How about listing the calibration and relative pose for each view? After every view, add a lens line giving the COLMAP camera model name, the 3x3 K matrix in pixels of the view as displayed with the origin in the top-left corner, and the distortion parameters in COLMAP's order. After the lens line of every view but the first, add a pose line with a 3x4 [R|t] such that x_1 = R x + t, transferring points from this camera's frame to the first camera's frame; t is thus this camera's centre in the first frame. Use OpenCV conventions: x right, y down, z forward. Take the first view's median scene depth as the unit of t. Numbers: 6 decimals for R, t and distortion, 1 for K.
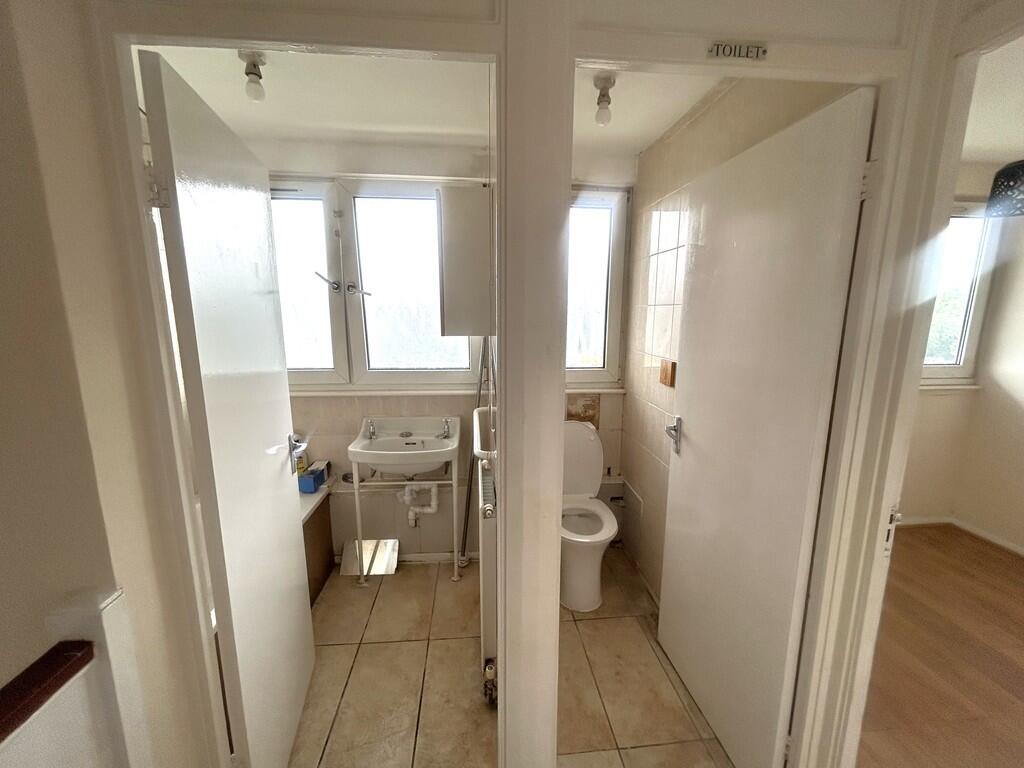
lens RADIAL K [[419.2, 0, 512.0], [0, 419.2, 384.0], [0, 0, 1]] dist [-0.000756, 0.000176]
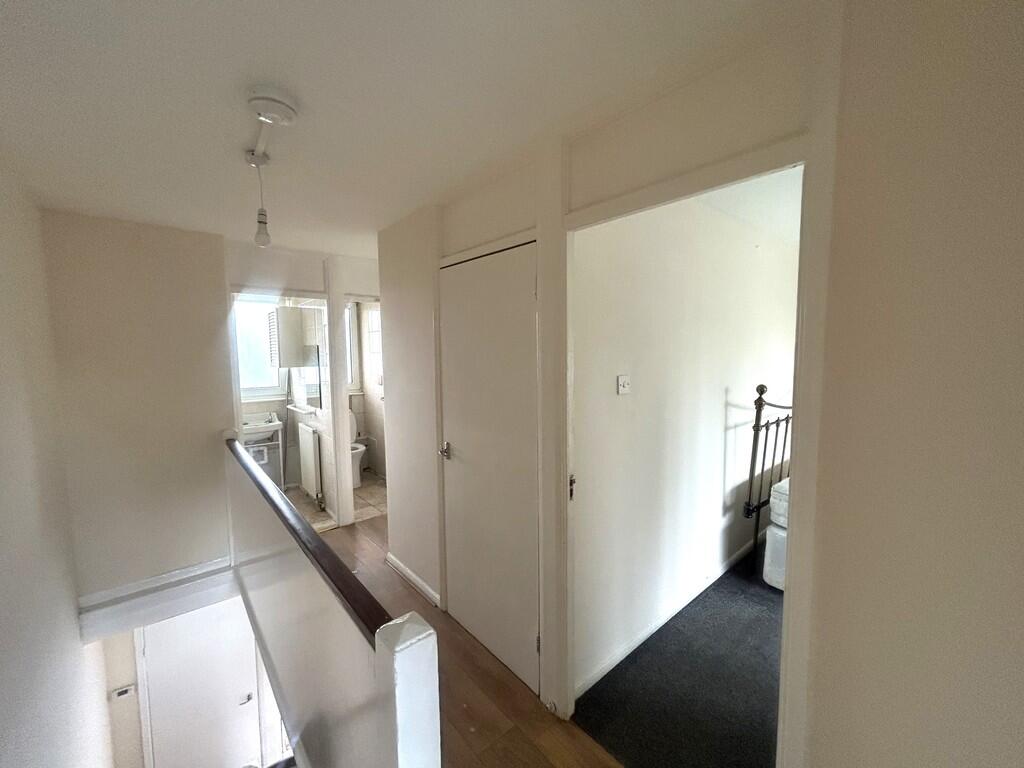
lens RADIAL K [[419.2, 0, 512.0], [0, 419.2, 384.0], [0, 0, 1]] dist [-0.000756, 0.000176]
pose [[0.819735, -0.063113, 0.569255, -0.329757], [0.116789, 0.991447, -0.058258, 0.195308], [-0.560709, 0.114239, 0.820094, -1.199258]]
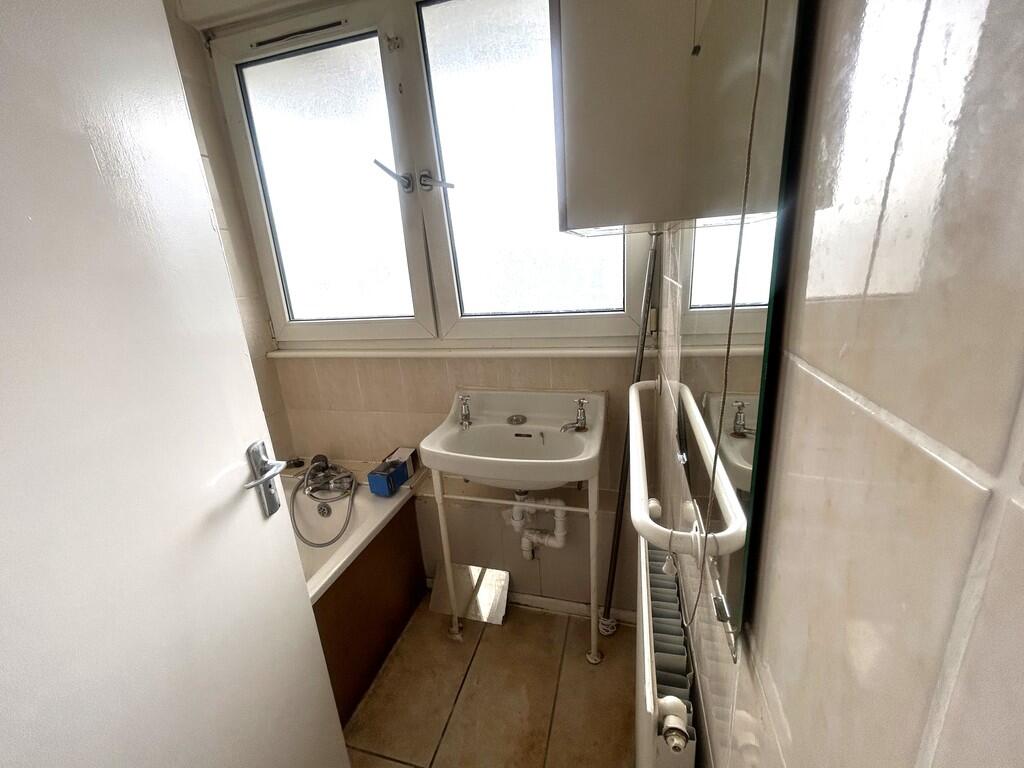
lens RADIAL K [[419.2, 0, 512.0], [0, 419.2, 384.0], [0, 0, 1]] dist [-0.000756, 0.000176]
pose [[0.935502, 0.031031, -0.351956, -0.041747], [0.007191, 0.994257, 0.106774, 0.000653], [0.353248, -0.102418, 0.929907, 0.425615]]
